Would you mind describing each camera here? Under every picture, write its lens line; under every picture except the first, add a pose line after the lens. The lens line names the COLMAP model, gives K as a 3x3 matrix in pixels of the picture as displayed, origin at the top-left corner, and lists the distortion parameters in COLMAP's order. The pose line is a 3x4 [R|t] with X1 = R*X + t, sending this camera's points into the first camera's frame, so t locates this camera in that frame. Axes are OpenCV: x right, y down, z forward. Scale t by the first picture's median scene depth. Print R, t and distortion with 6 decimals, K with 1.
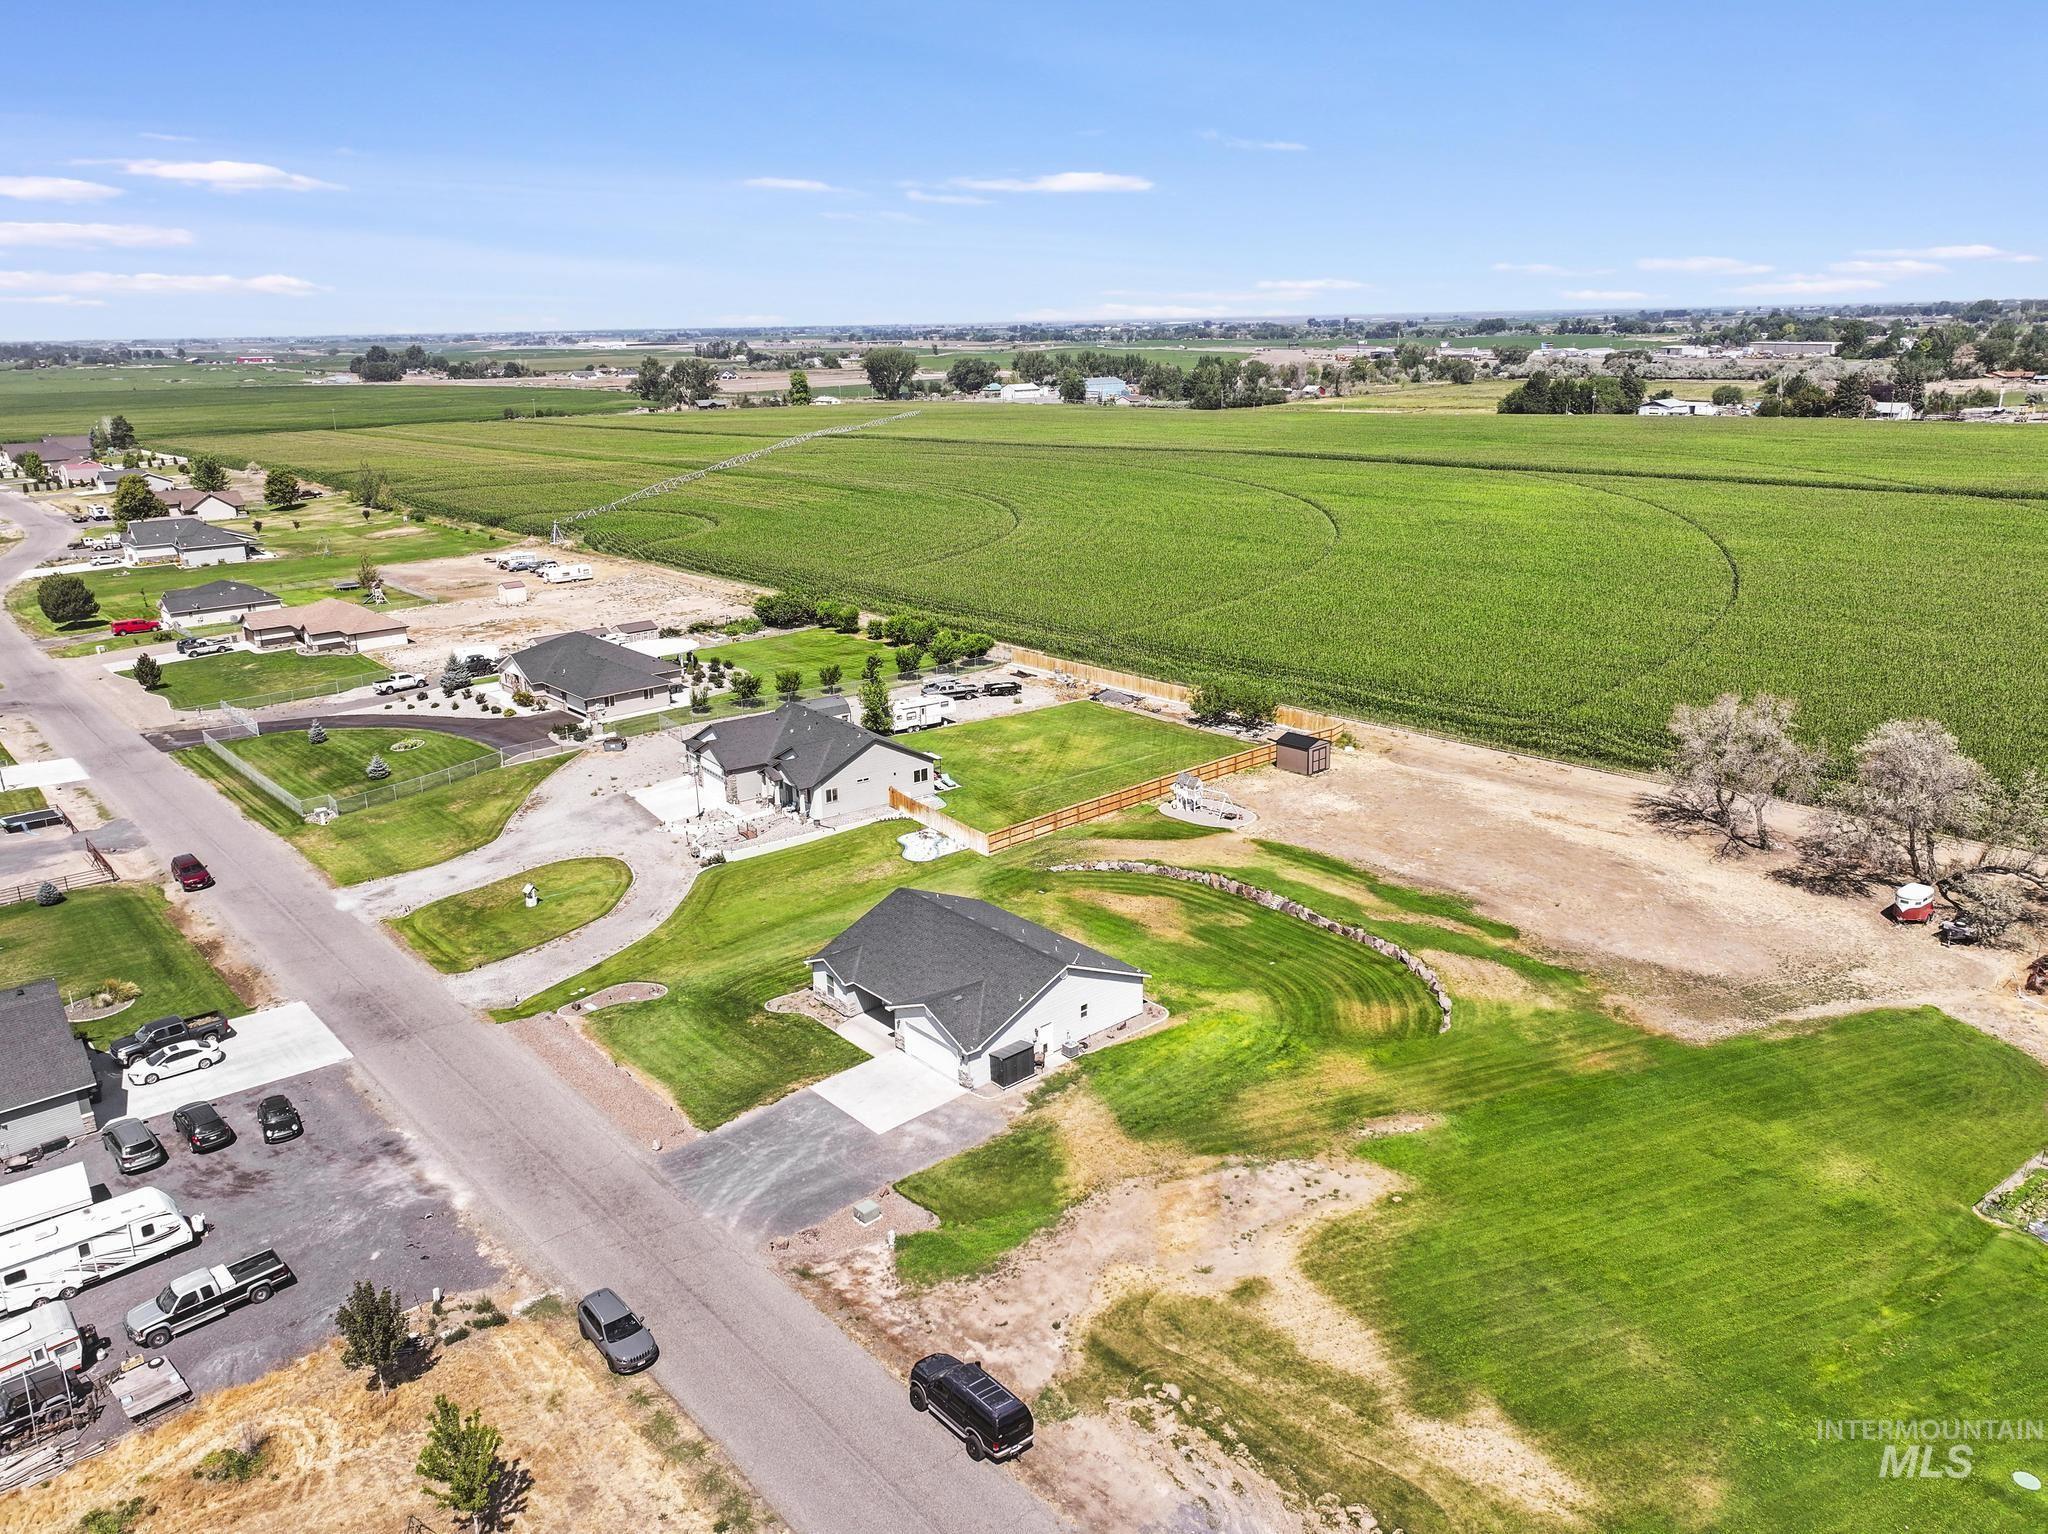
lens RADIAL K [[1460.7, 0, 1024.0], [0, 1460.7, 767.0], [0, 0, 1]] dist [0.003043, 0.004960]
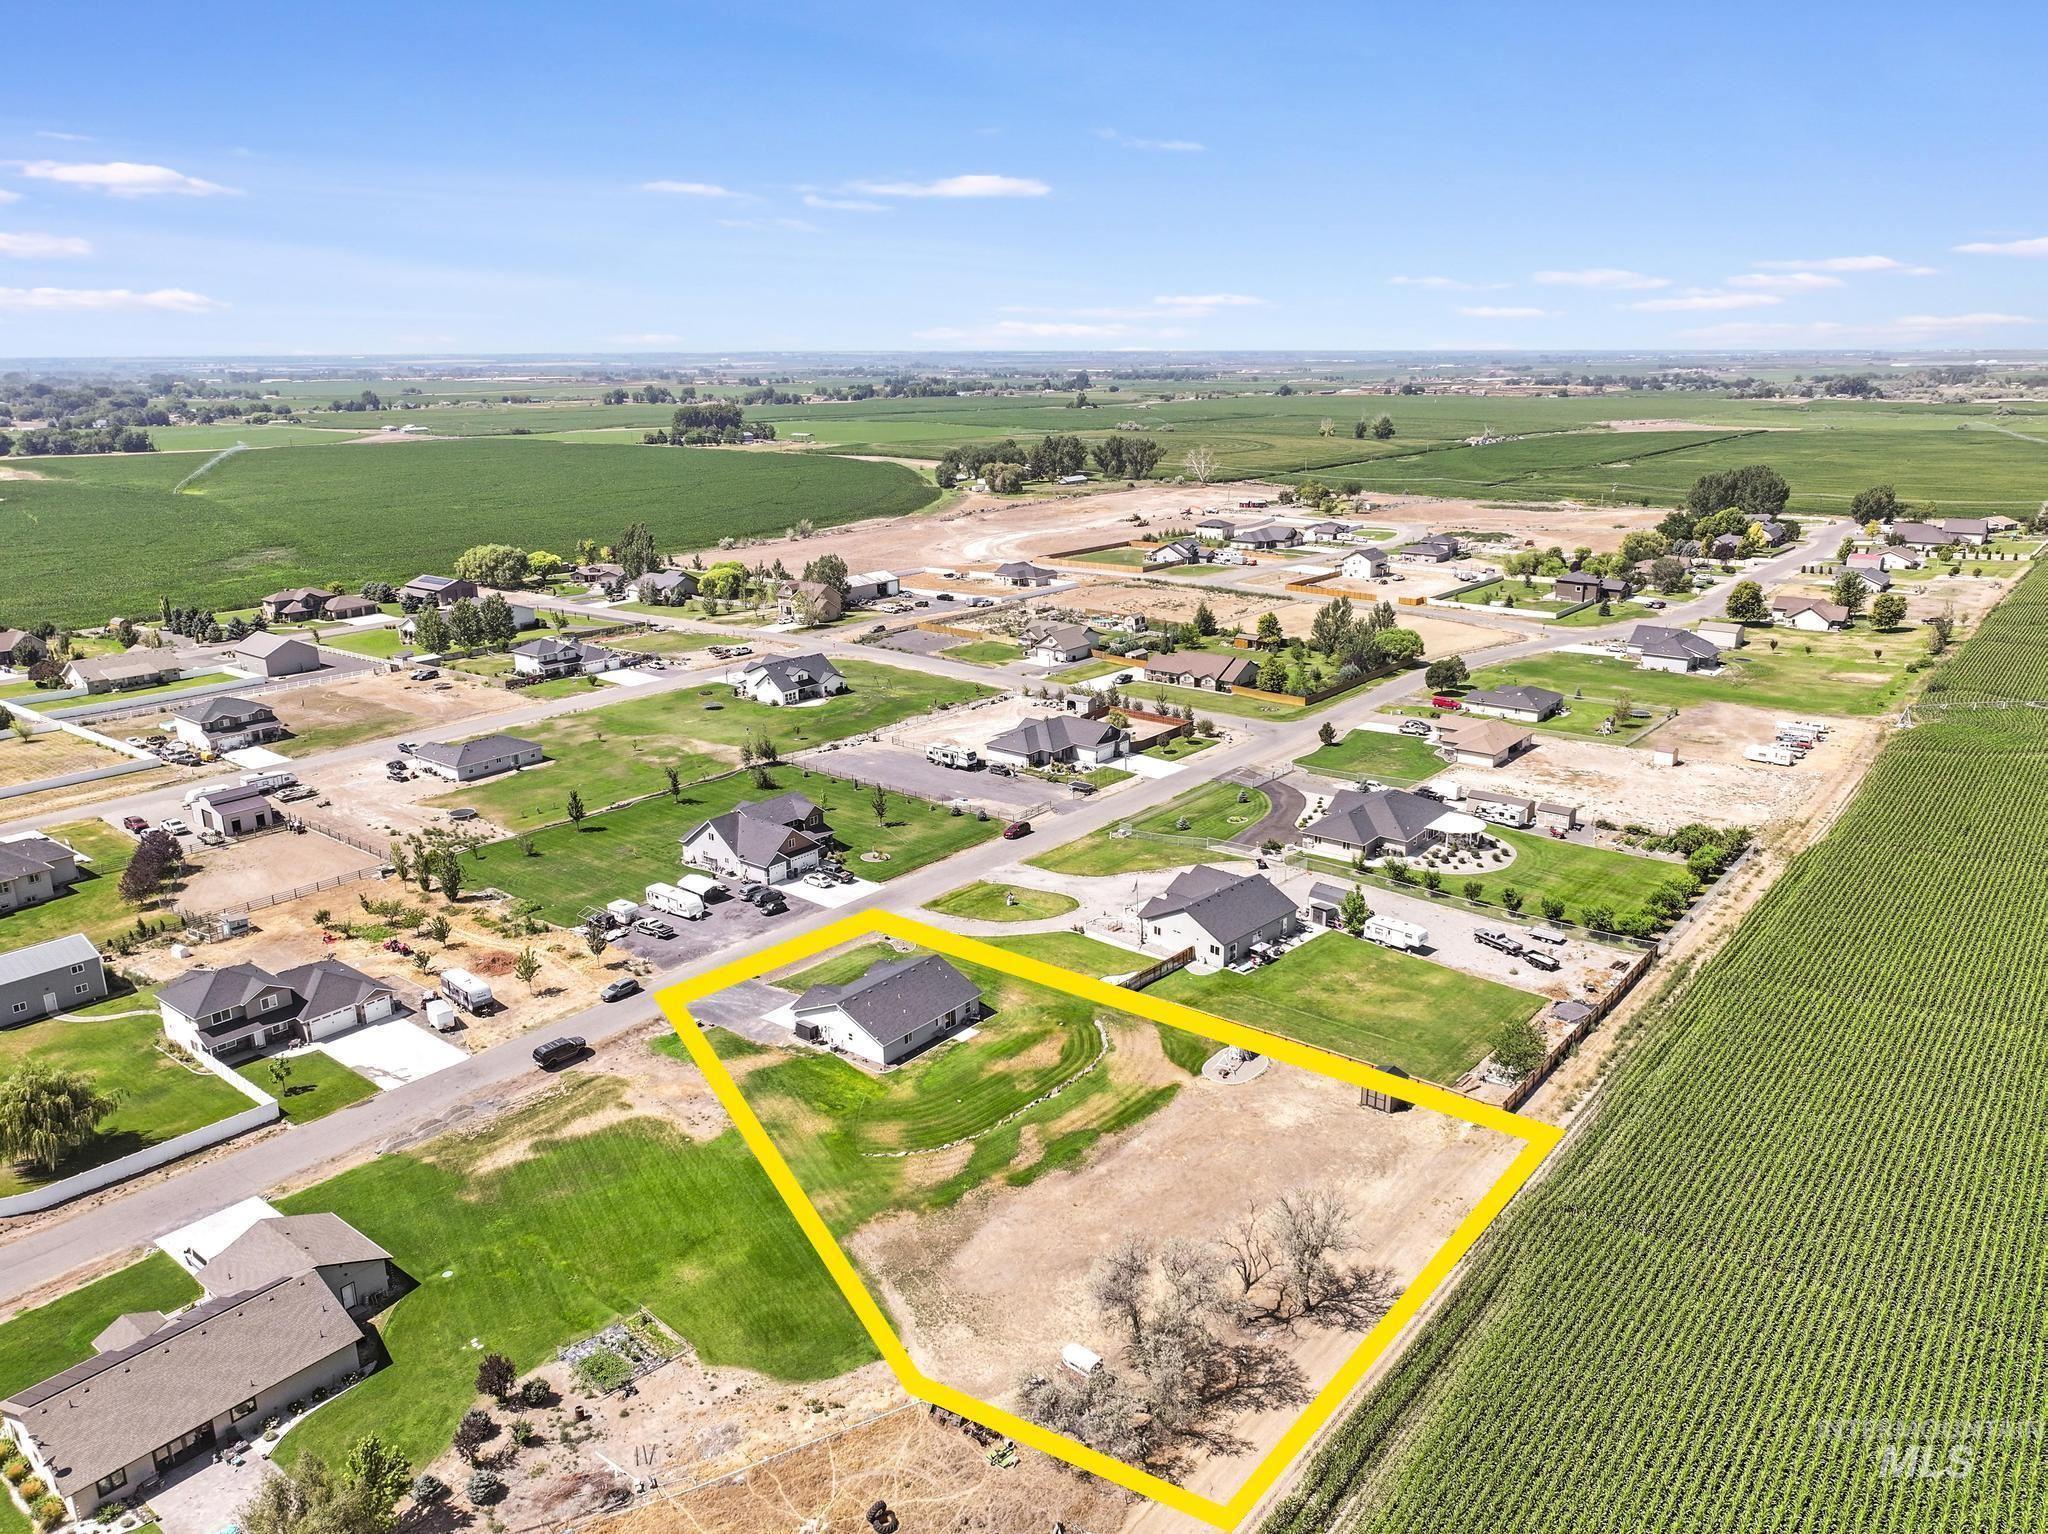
lens RADIAL K [[1428.5, 0, 1024.0], [0, 1428.5, 767.0], [0, 0, 1]] dist [0.006872, -0.002584]
pose [[0.181147, 0.290974, -0.939425, 1.348368], [-0.283559, 0.930115, 0.233412, -0.508089], [0.941690, 0.224101, 0.250996, 0.553105]]
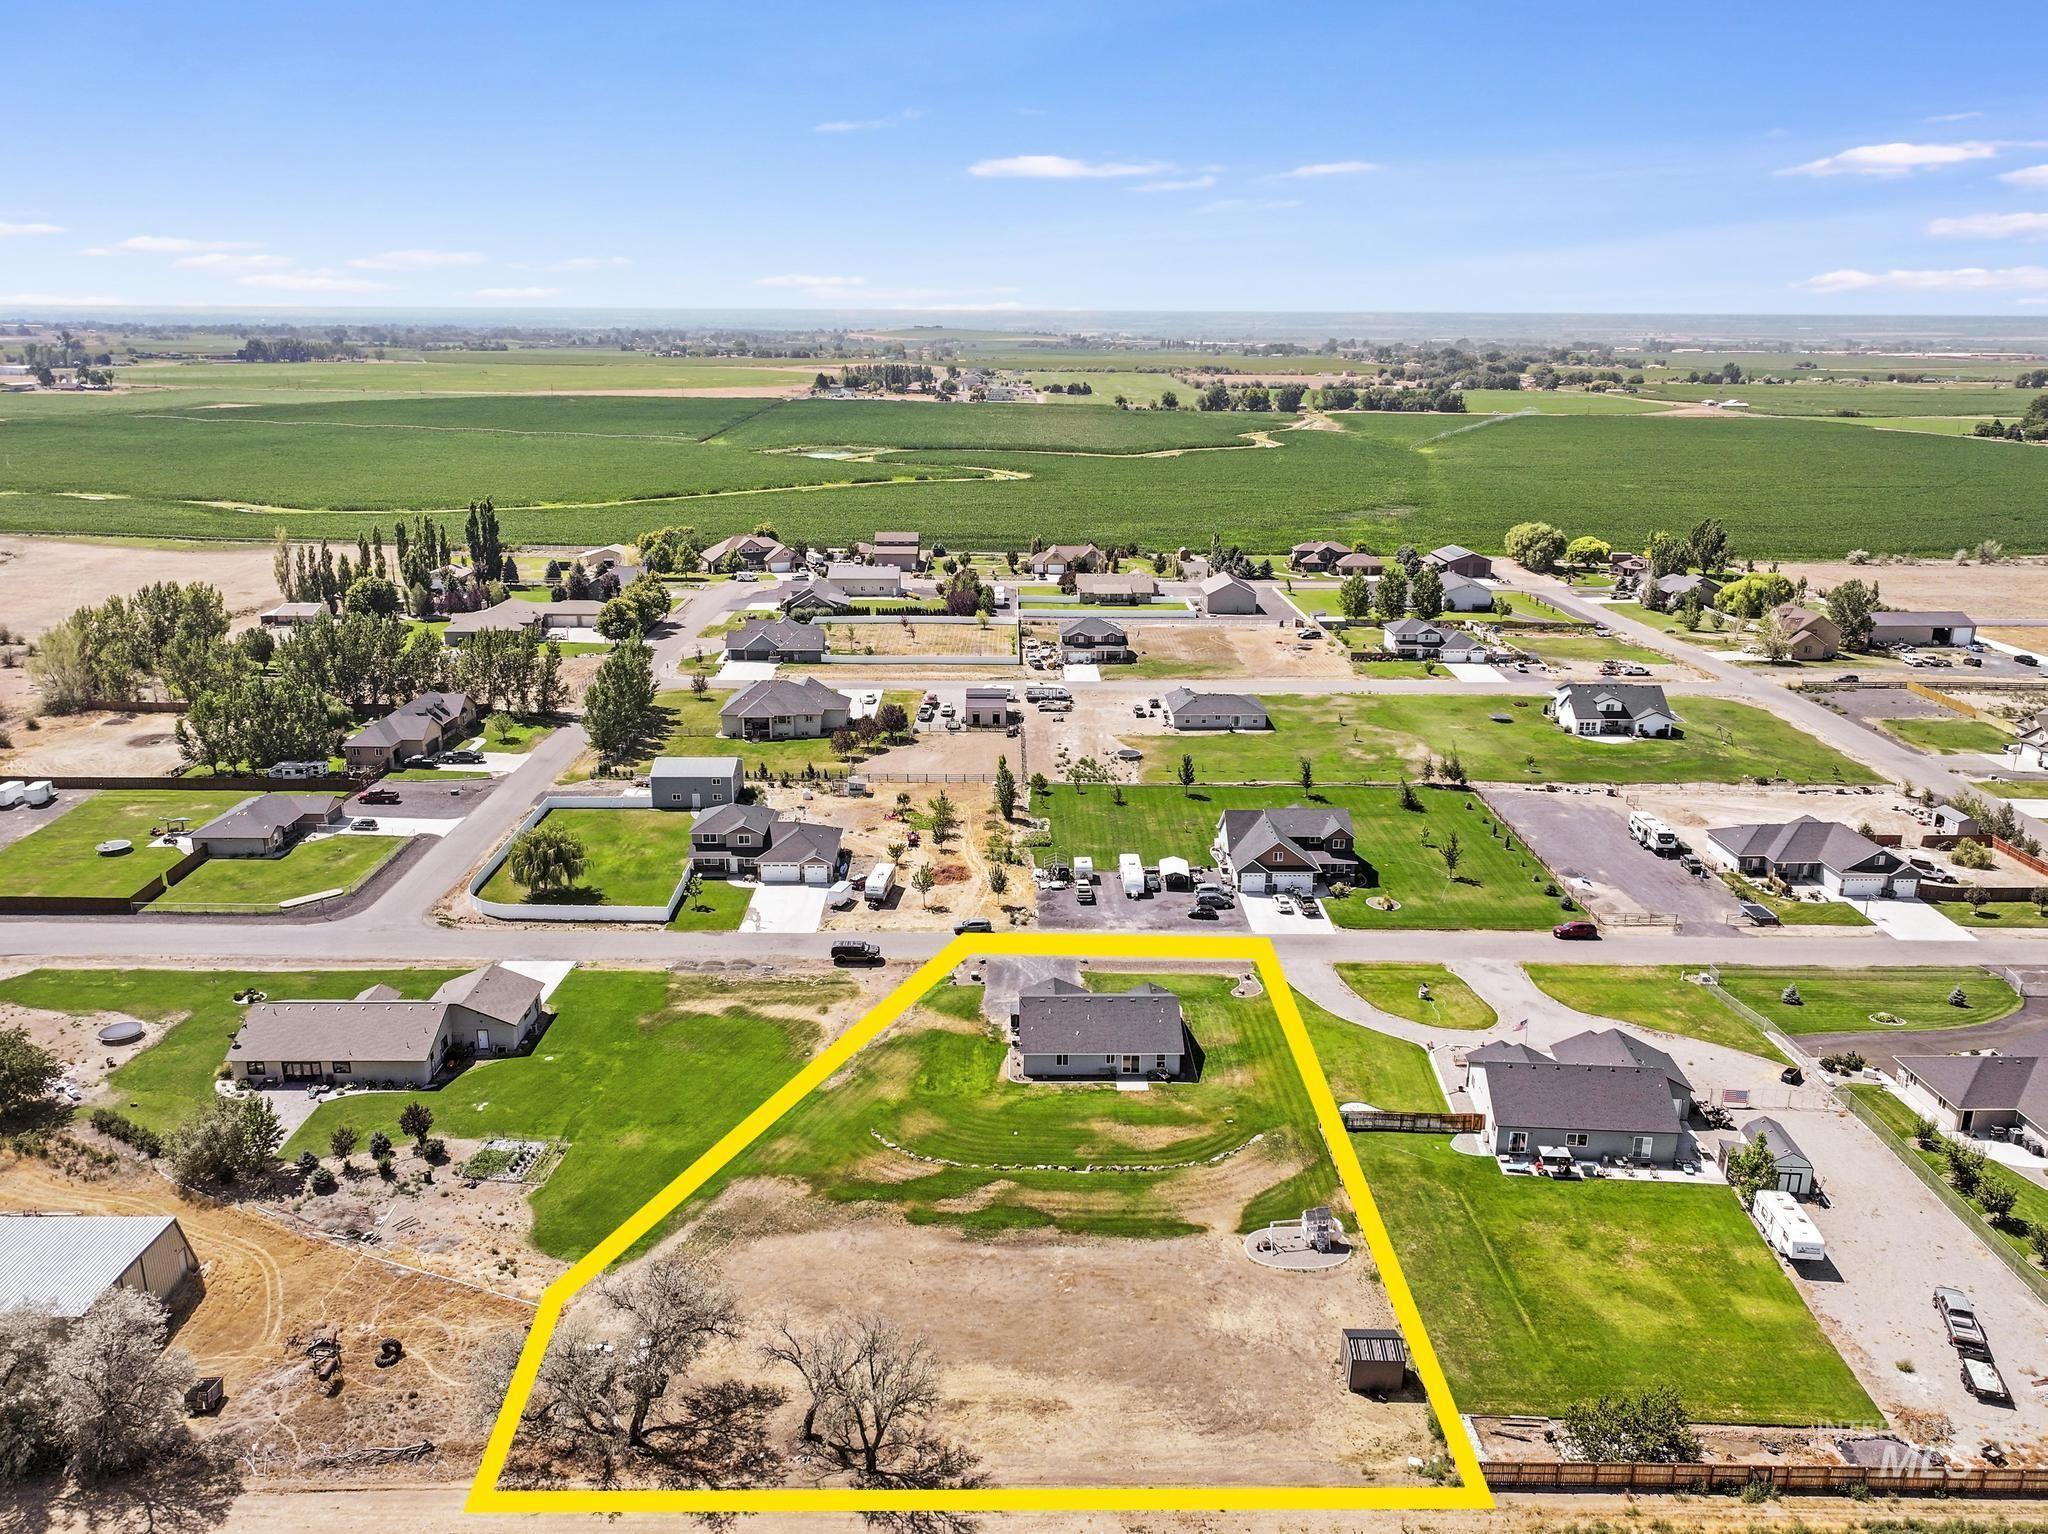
lens RADIAL K [[1501.7, 0, 1024.0], [0, 1501.7, 767.0], [0, 0, 1]] dist [0.005698, 0.003943]
pose [[-0.645806, 0.230068, -0.728013, 1.026462], [-0.218982, 0.857644, 0.465289, -0.760366], [0.731424, 0.459908, -0.503491, 1.423448]]
